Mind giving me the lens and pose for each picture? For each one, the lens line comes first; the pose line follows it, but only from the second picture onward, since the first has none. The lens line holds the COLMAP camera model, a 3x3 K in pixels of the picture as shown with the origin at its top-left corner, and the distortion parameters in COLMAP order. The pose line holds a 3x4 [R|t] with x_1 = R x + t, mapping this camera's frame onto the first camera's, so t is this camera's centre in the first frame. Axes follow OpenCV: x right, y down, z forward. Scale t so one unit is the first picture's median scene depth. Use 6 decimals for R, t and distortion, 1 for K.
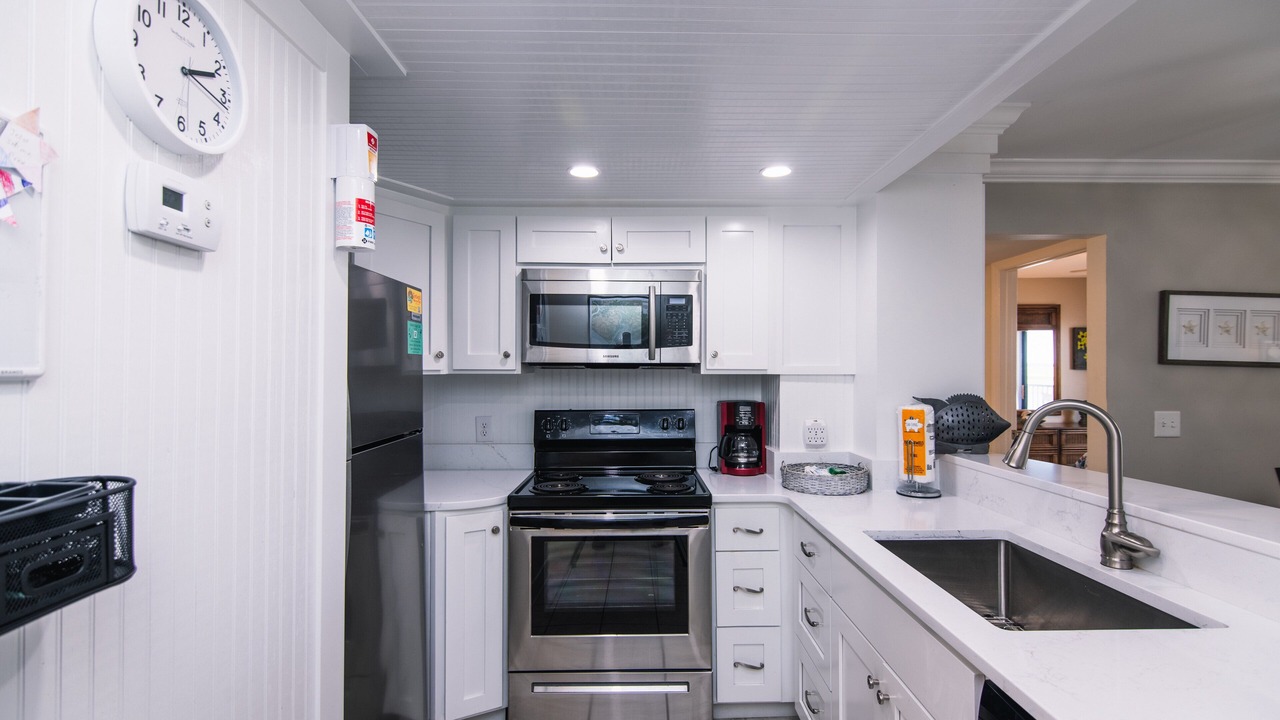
lens RADIAL K [[579.2, 0, 638.2], [0, 579.2, 363.5], [0, 0, 1]] dist [-0.015006, -0.000458]
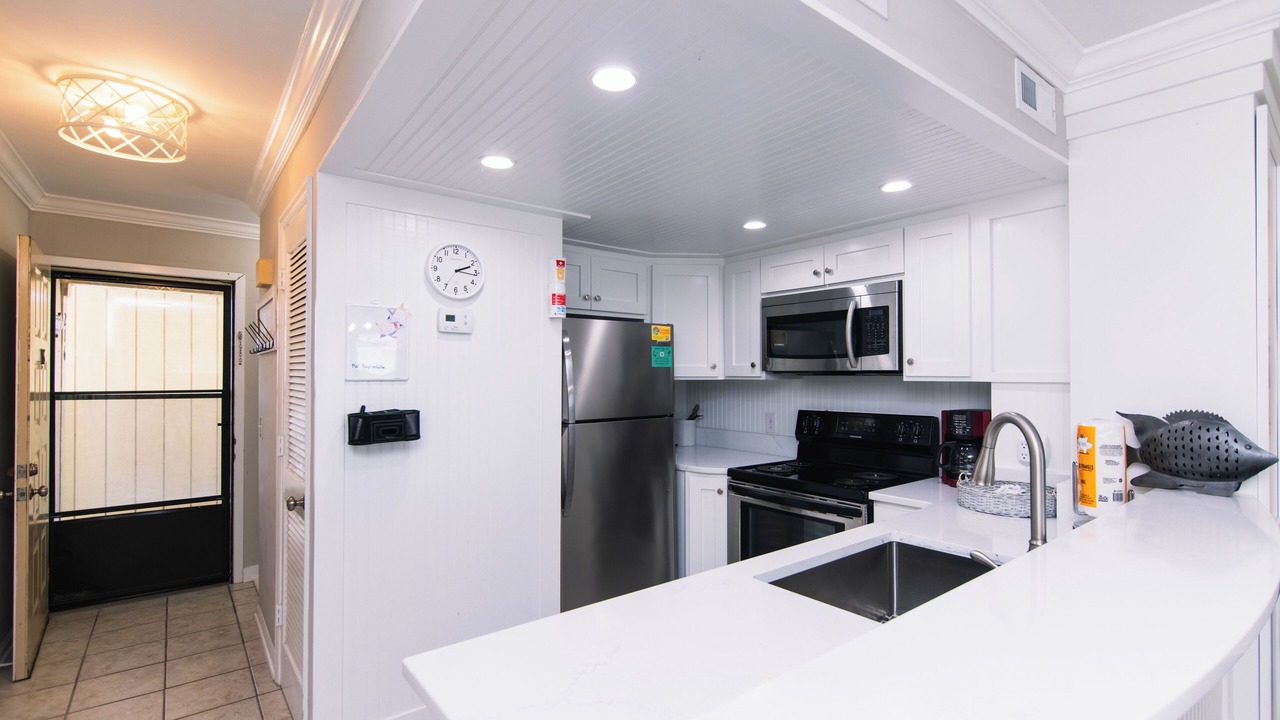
lens RADIAL K [[579.2, 0, 639.3], [0, 579.2, 367.6], [0, 0, 1]] dist [-0.015006, -0.000458]
pose [[0.594519, -0.011952, -0.803993, 0.725873], [0.009688, 0.999923, -0.007701, -0.001961], [0.804024, -0.003211, 0.594589, 0.010516]]
